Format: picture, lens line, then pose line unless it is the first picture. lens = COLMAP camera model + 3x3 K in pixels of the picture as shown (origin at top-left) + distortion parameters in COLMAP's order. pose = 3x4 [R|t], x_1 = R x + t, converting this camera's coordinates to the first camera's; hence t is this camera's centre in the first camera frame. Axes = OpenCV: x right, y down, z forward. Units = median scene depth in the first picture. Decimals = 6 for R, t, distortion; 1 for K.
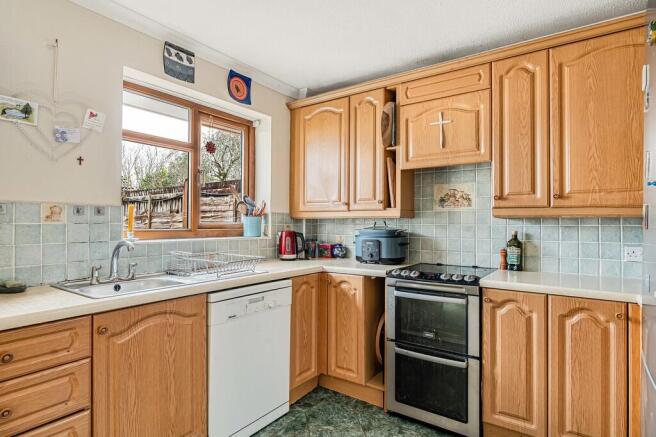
lens RADIAL K [[355.9, 0, 327.4], [0, 355.9, 219.9], [0, 0, 1]] dist [-0.000382, 0.000168]
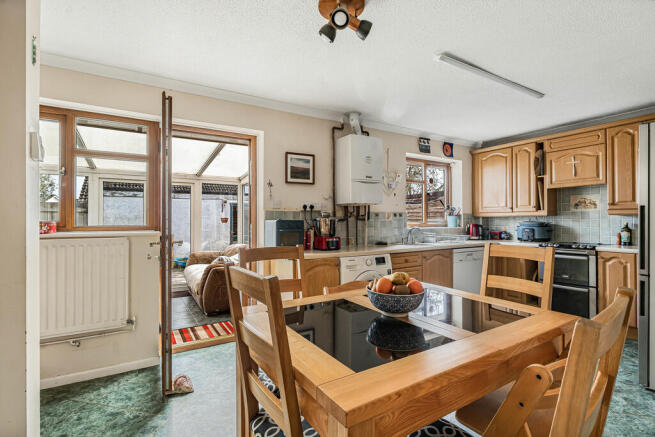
lens RADIAL K [[320.4, 0, 329.1], [0, 320.4, 218.2], [0, 0, 1]] dist [-0.000927, -0.000373]
pose [[0.923434, -0.011389, -0.383587, -0.188588], [0.011882, 0.999929, -0.001083, -0.004659], [0.383572, -0.003557, 0.923504, -0.900403]]
